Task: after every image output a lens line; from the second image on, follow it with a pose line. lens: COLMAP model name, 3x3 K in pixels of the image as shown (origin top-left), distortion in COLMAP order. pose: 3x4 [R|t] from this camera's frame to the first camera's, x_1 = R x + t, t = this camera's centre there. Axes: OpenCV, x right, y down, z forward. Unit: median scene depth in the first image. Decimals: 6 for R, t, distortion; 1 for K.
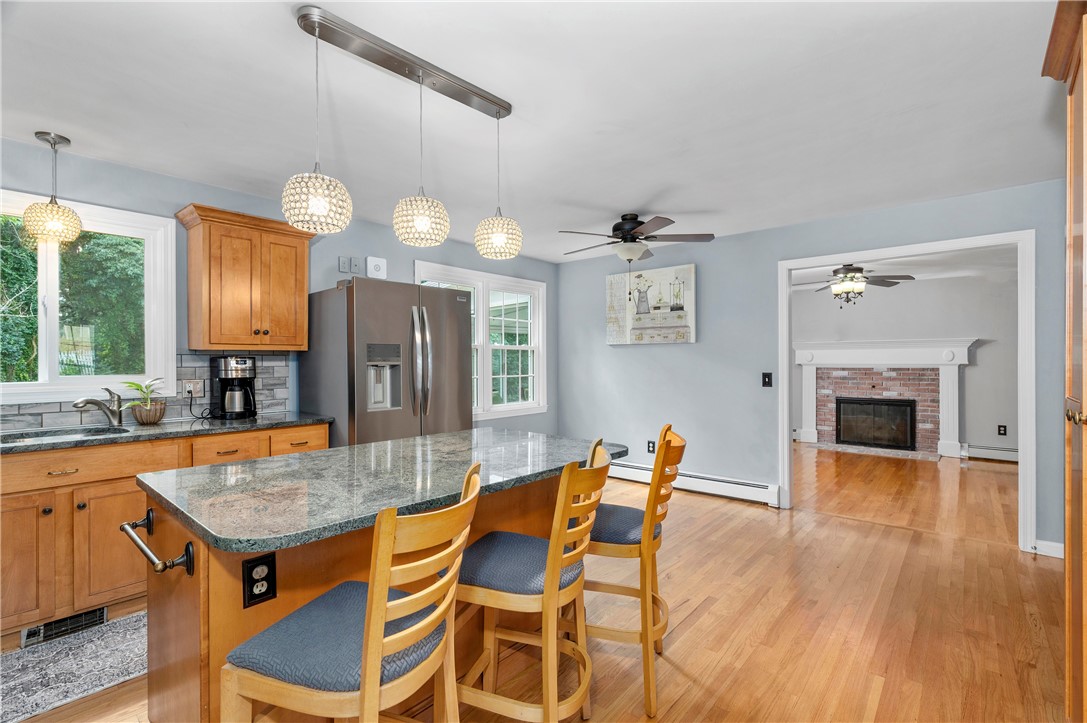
lens RADIAL K [[503.5, 0, 544.6], [0, 503.5, 360.4], [0, 0, 1]] dist [0.000427, 0.002078]
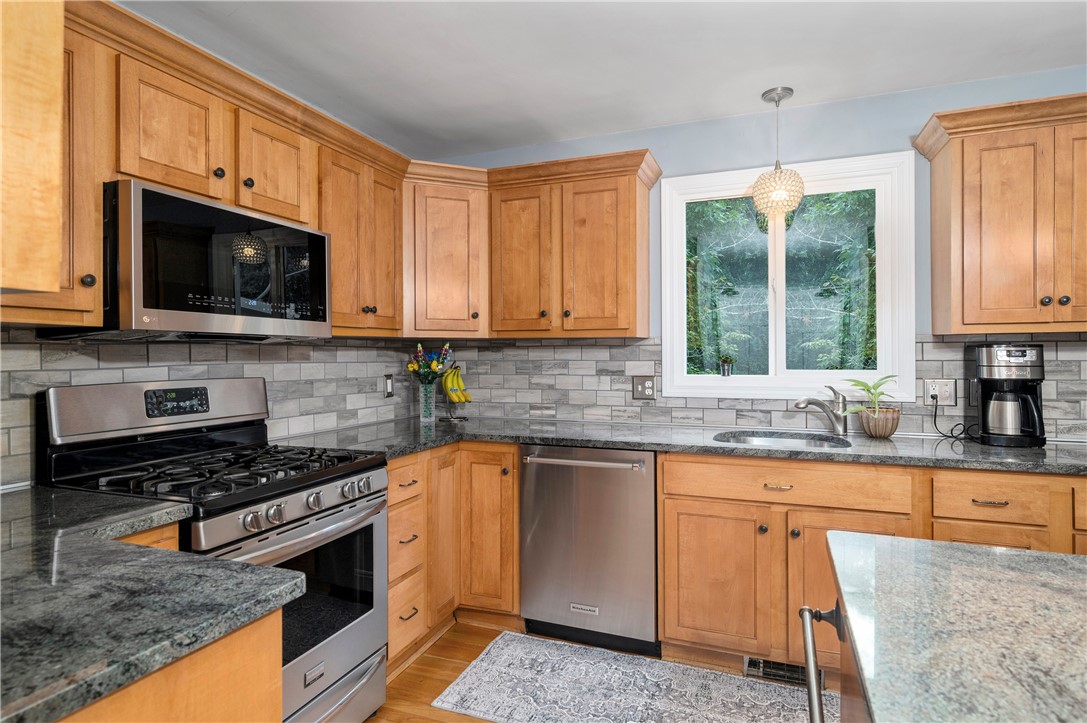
lens RADIAL K [[594.6, 0, 531.8], [0, 594.6, 355.8], [0, 0, 1]] dist [-0.011112, 0.002614]
pose [[0.327644, 0.003193, -0.944796, -0.099062], [0.002350, 0.999988, 0.004195, 0.001843], [0.944798, -0.003595, 0.327633, 0.175397]]
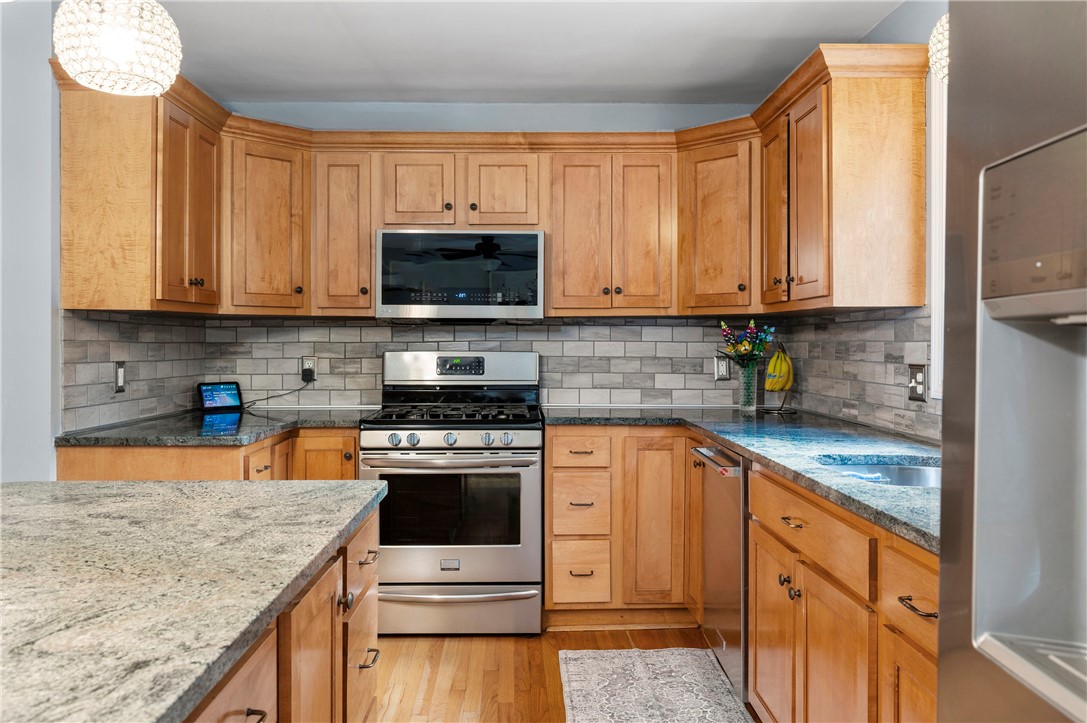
lens RADIAL K [[799.7, 0, 537.3], [0, 799.7, 343.2], [0, 0, 1]] dist [0.004848, 0.001869]
pose [[-0.740323, 0.002305, -0.672247, -0.084545], [-0.000496, 0.999992, 0.003976, 0.010724], [0.672251, 0.003277, -0.740316, 0.844494]]
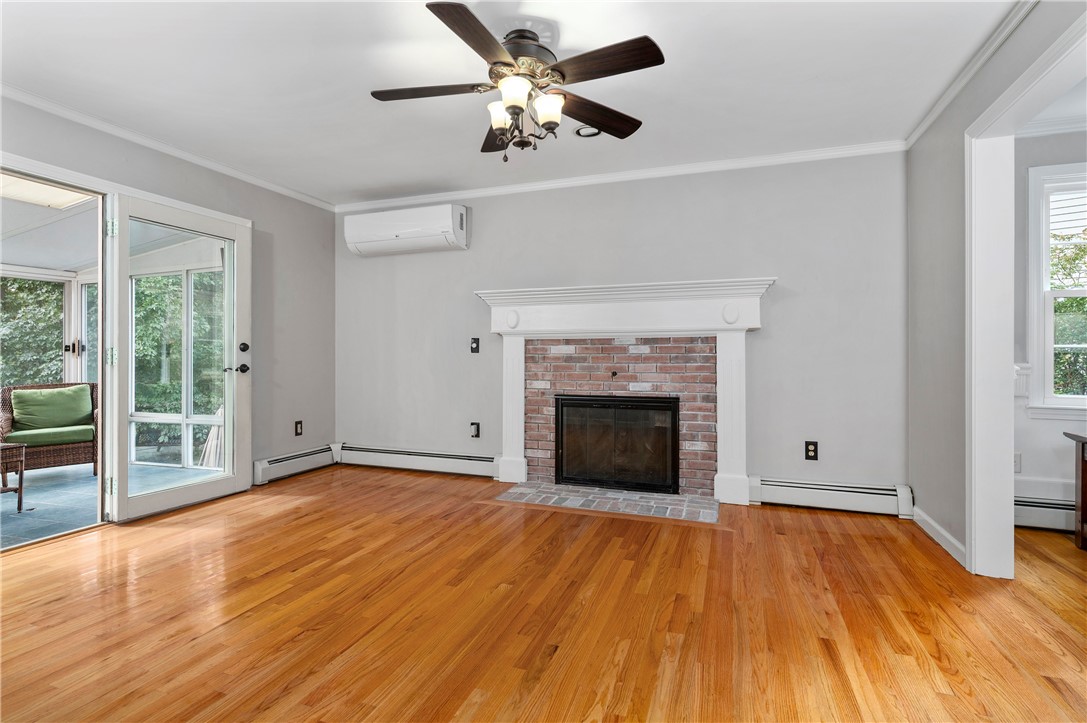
lens RADIAL K [[524.8, 0, 545.6], [0, 524.8, 356.8], [0, 0, 1]] dist [0.005009, -0.000529]
pose [[0.934939, 0.004912, 0.354773, 0.702420], [-0.005036, 0.999987, -0.000572, 0.062982], [-0.354772, -0.001252, 0.934952, 0.918479]]
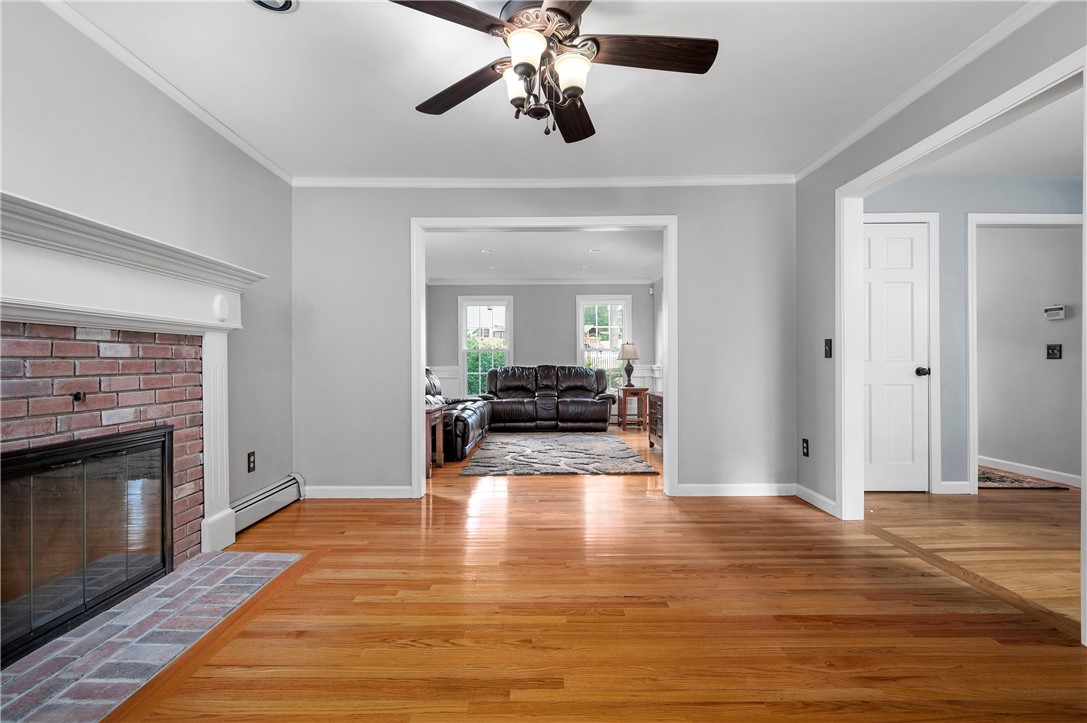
lens RADIAL K [[503.5, 0, 534.5], [0, 503.5, 364.2], [0, 0, 1]] dist [0.000427, 0.002078]
pose [[-0.644130, 0.006346, 0.764890, 0.518306], [0.006418, 0.999975, -0.002891, 0.066699], [-0.764889, 0.003047, -0.644155, 1.787652]]
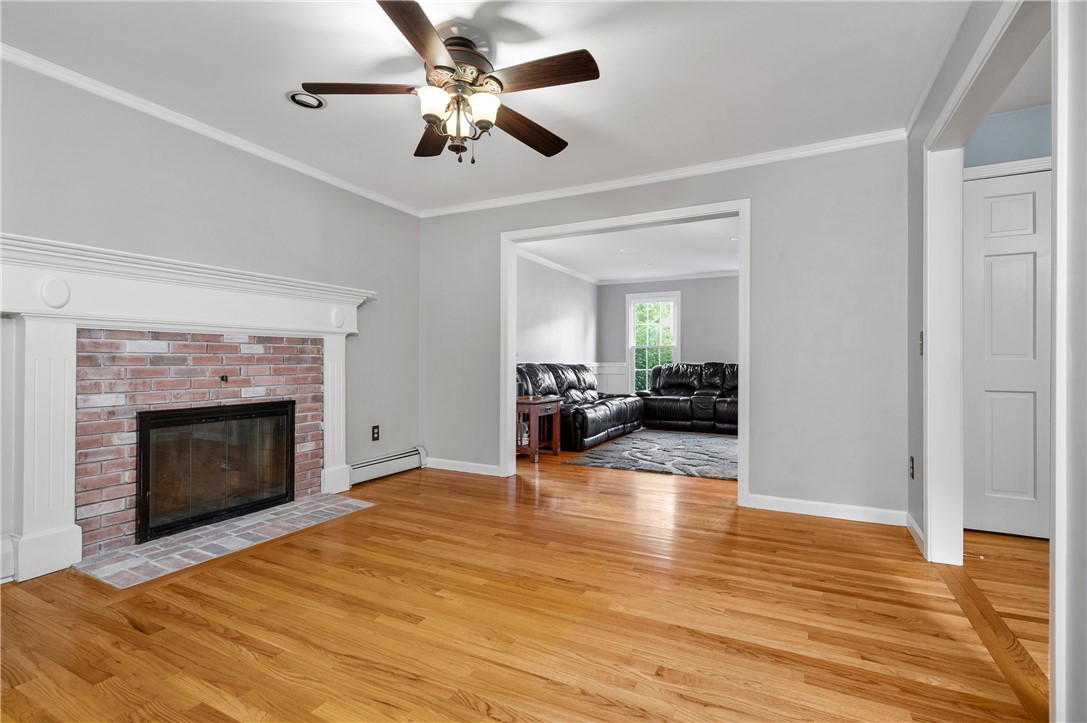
lens RADIAL K [[503.5, 0, 539.4], [0, 503.5, 358.0], [0, 0, 1]] dist [0.000427, 0.002078]
pose [[-0.226612, 0.007993, 0.973952, 0.305905], [-0.003012, 0.999956, -0.008907, 0.068137], [-0.973981, -0.004952, -0.226577, 1.510703]]
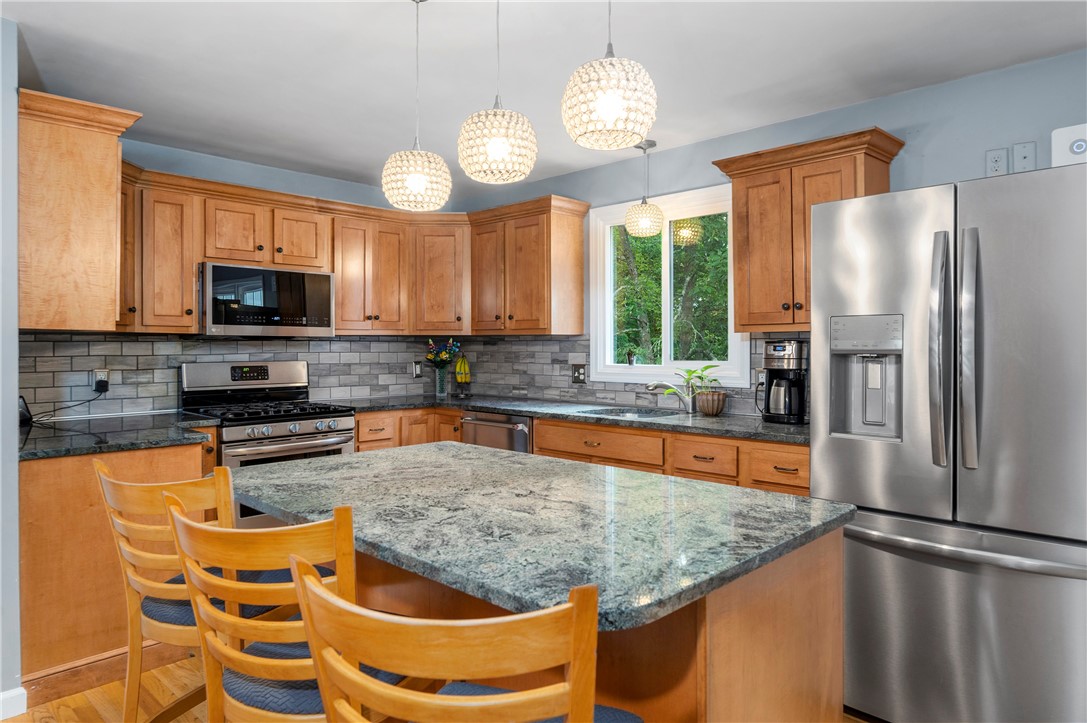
lens RADIAL K [[669.3, 0, 533.0], [0, 669.3, 348.9], [0, 0, 1]] dist [-0.009391, 0.008393]
pose [[-0.057965, 0.006709, -0.998296, 0.324599], [0.000064, 0.999977, 0.006717, -0.001629], [0.998319, 0.000325, -0.057964, 0.549313]]
